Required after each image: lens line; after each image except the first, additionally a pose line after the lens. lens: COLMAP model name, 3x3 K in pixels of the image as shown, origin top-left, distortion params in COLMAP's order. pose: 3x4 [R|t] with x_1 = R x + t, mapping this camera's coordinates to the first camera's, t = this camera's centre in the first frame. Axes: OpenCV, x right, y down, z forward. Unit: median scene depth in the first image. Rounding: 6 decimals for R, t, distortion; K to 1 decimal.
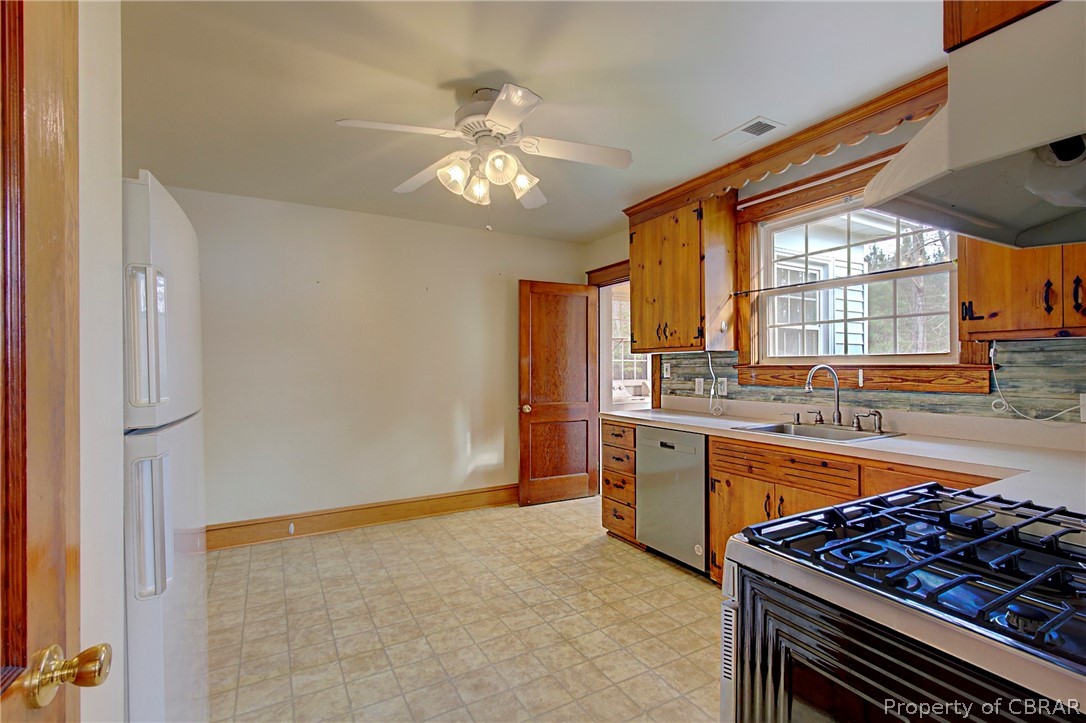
lens RADIAL K [[493.6, 0, 556.7], [0, 493.6, 366.0], [0, 0, 1]] dist [0.000342, 0.000074]
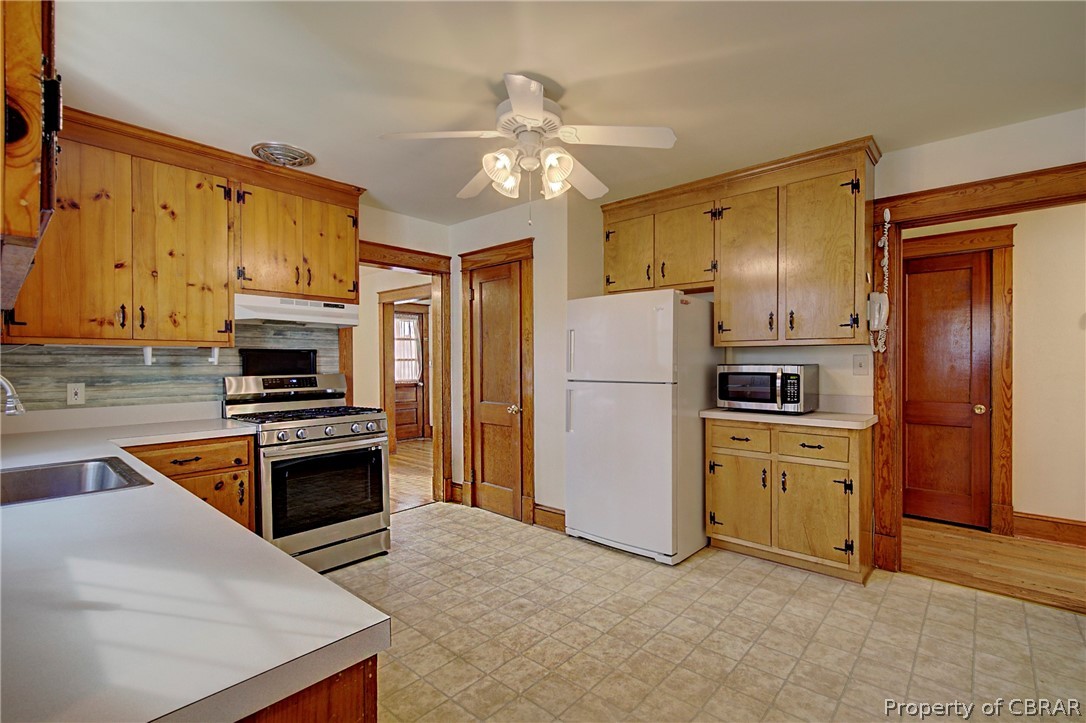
lens RADIAL K [[493.6, 0, 556.7], [0, 493.6, 366.0], [0, 0, 1]] dist [0.000342, 0.000074]
pose [[-0.946734, 0.013302, -0.321740, 0.141629], [0.011046, 0.999900, 0.008838, 0.002751], [0.321826, 0.004813, -0.946787, 1.995955]]
